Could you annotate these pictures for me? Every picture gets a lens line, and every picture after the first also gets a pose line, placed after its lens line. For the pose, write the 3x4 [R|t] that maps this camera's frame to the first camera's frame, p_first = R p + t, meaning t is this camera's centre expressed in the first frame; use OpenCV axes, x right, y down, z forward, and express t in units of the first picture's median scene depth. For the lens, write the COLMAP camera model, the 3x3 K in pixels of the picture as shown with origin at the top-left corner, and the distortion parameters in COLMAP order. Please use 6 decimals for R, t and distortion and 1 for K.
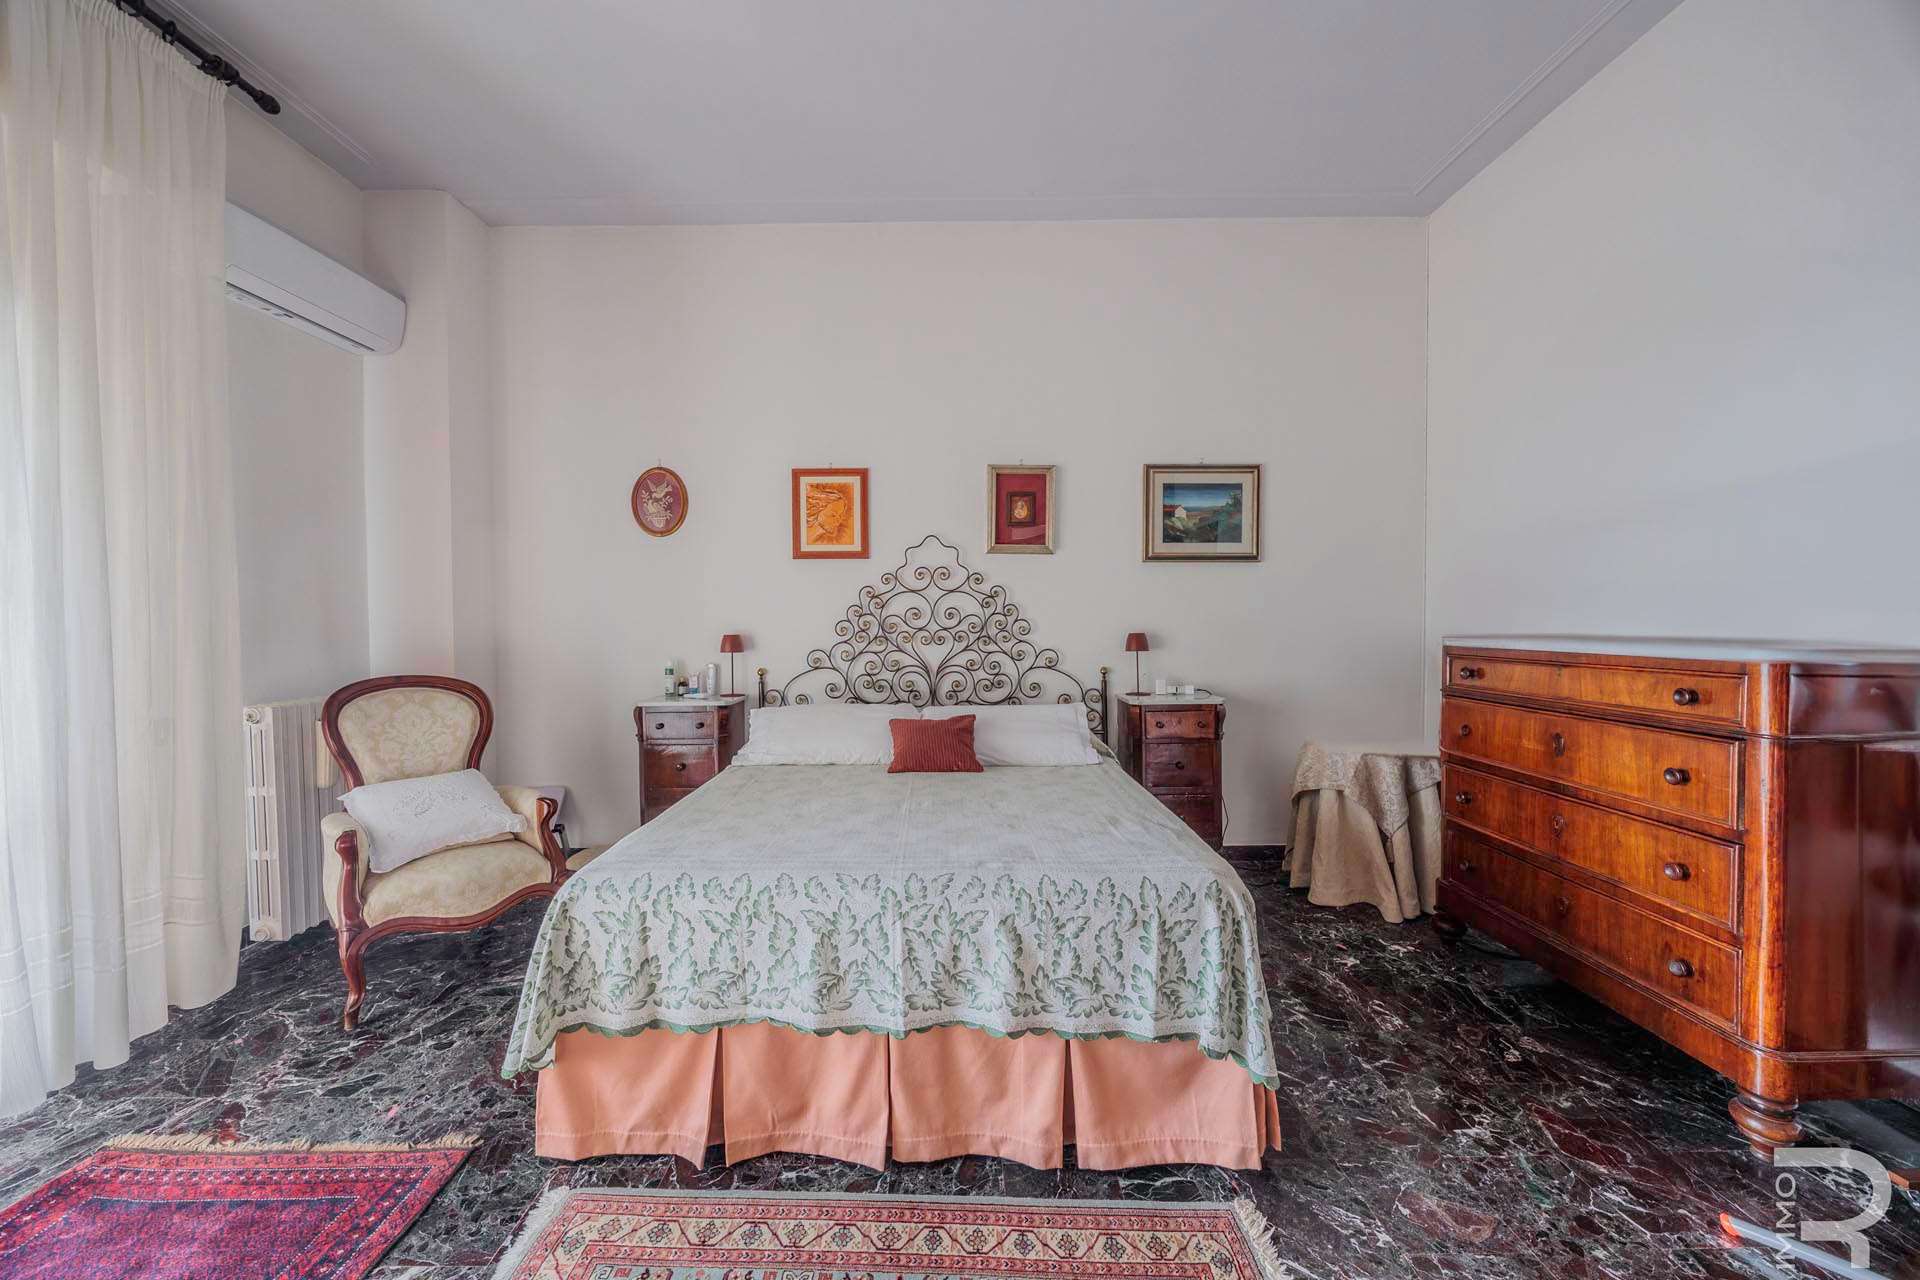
lens RADIAL K [[734.8, 0, 943.3], [0, 734.8, 630.8], [0, 0, 1]] dist [-0.003999, 0.000010]
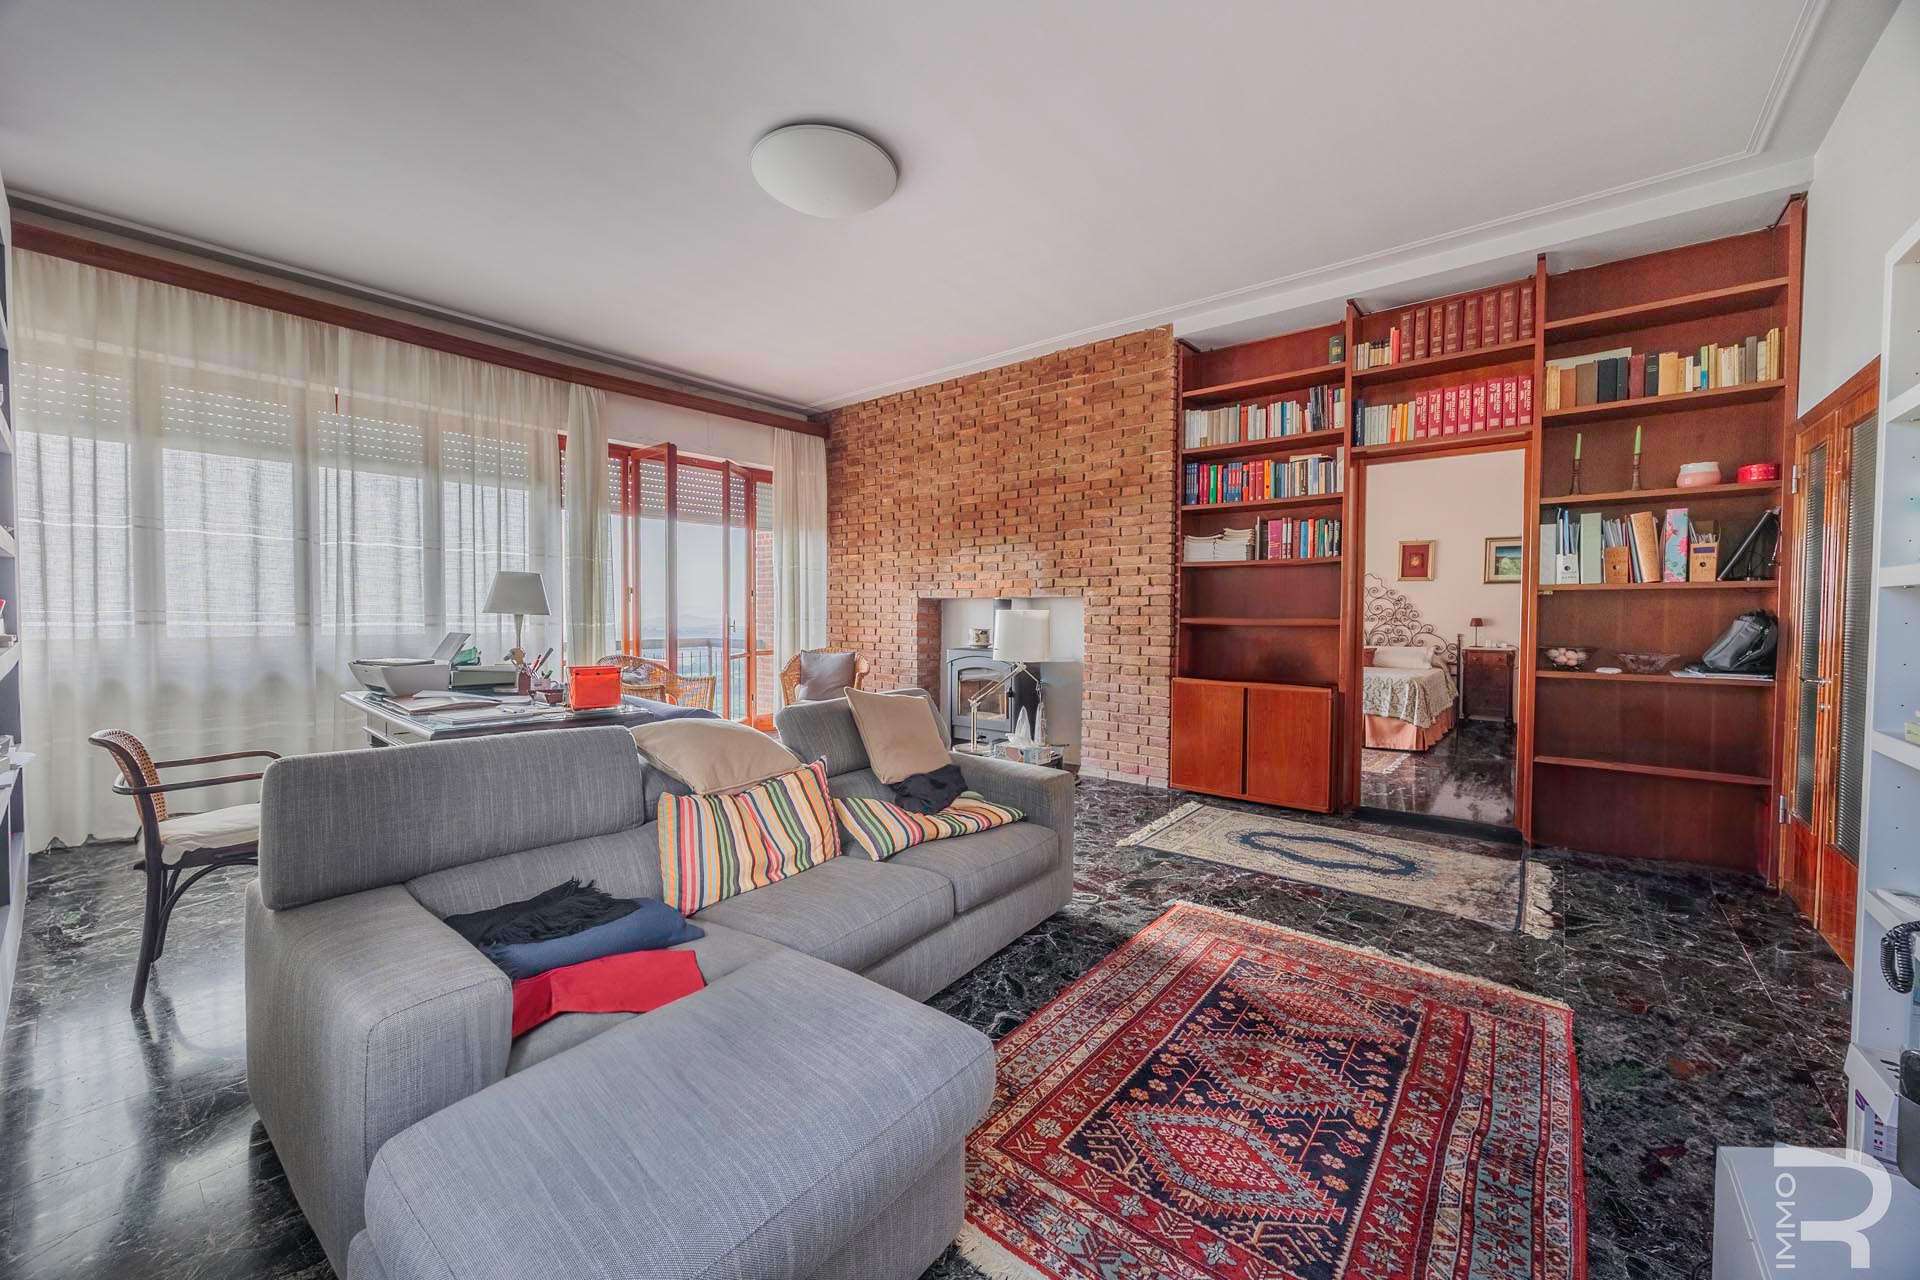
lens RADIAL K [[734.8, 0, 943.3], [0, 734.8, 630.8], [0, 0, 1]] dist [-0.003999, 0.000010]
pose [[0.765440, 0.028607, -0.642871, 0.907079], [-0.021781, 0.999591, 0.018546, 0.070353], [0.643138, -0.000193, 0.765750, -3.283660]]
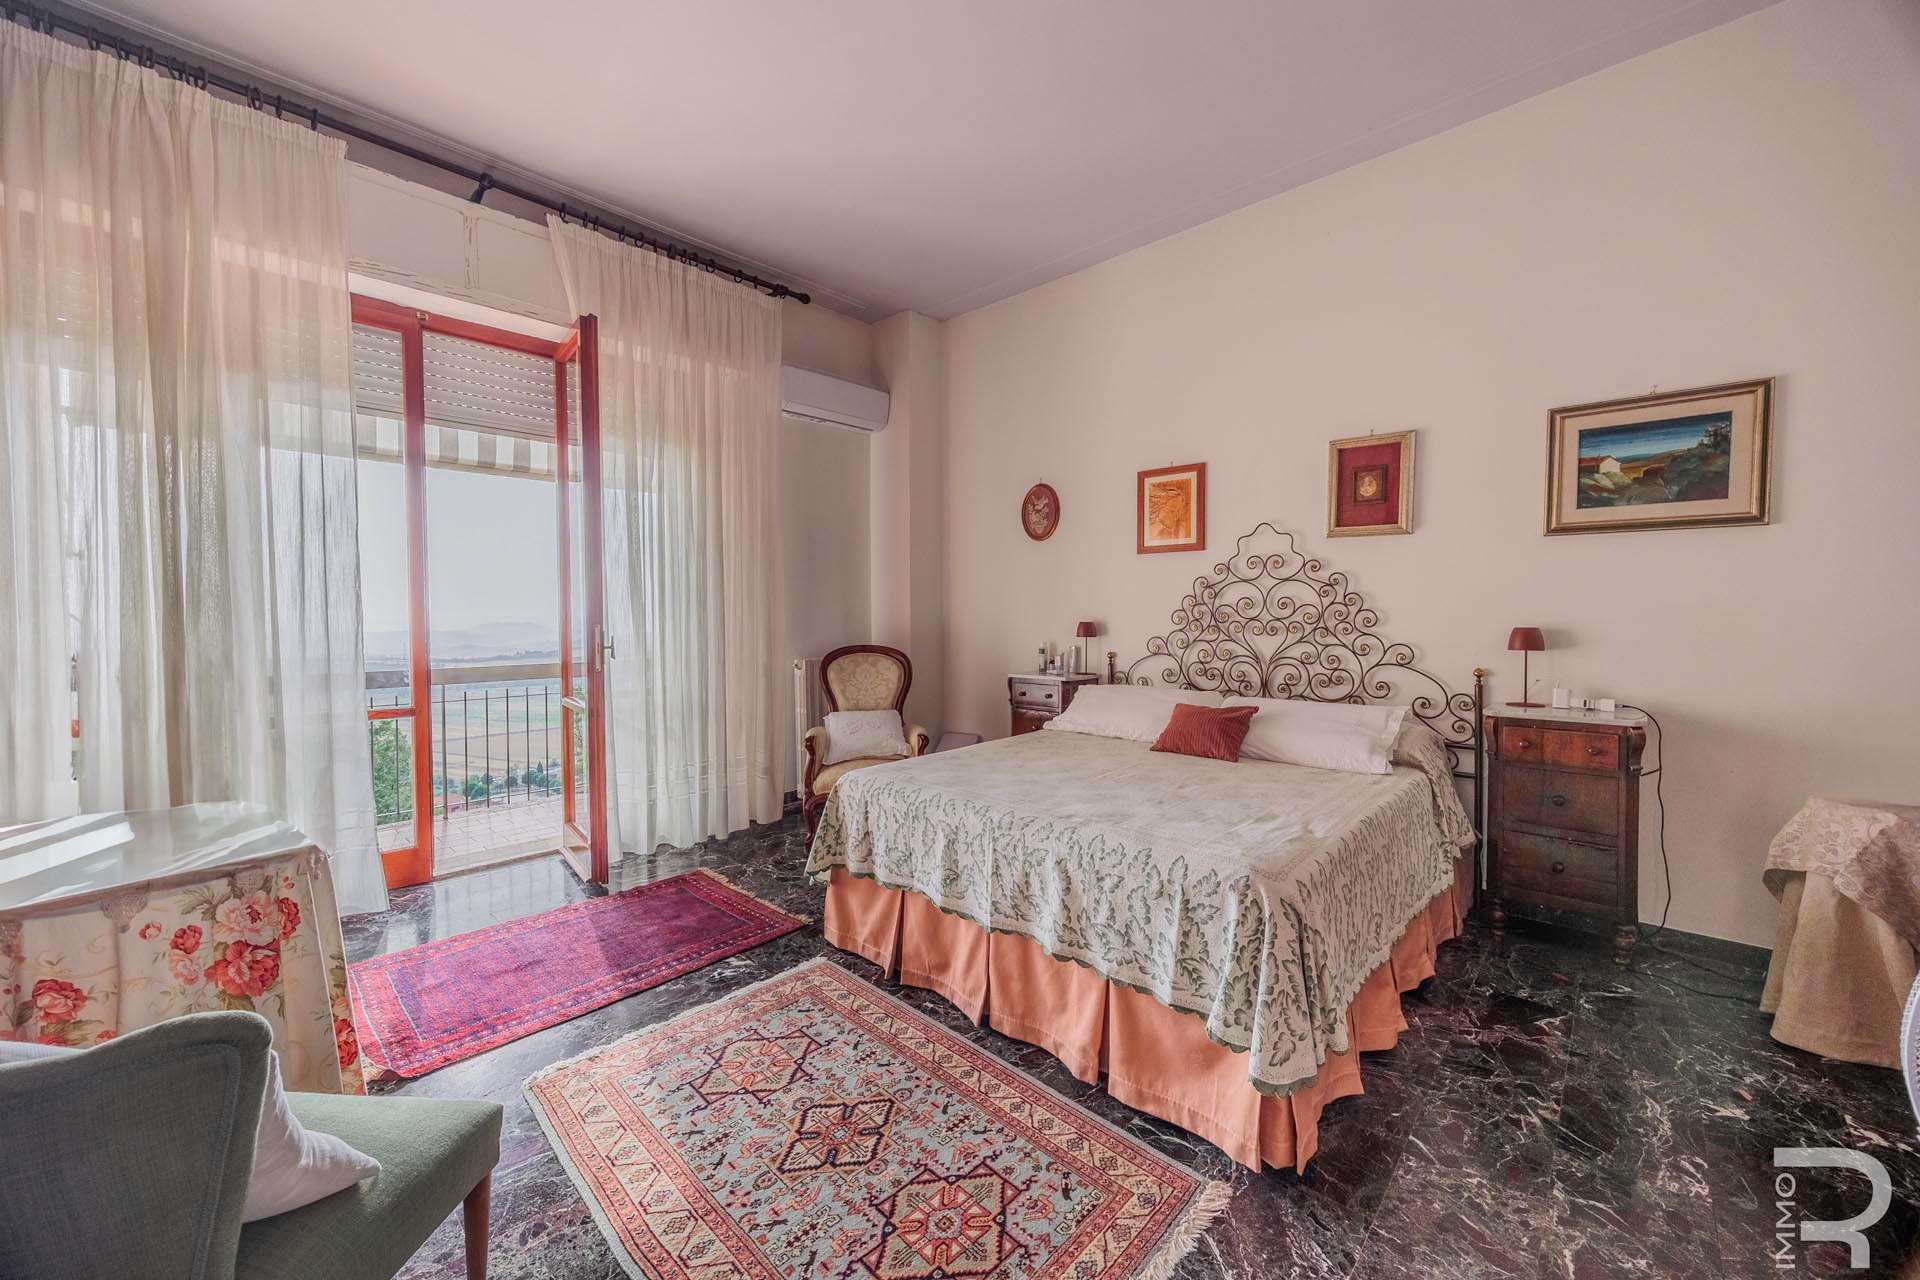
lens RADIAL K [[734.8, 0, 943.3], [0, 734.8, 630.8], [0, 0, 1]] dist [-0.003999, 0.000010]
pose [[0.722890, 0.023623, -0.690559, 0.717475], [-0.012090, 0.999695, 0.021542, -0.005746], [0.690857, -0.007223, 0.722955, 0.005197]]
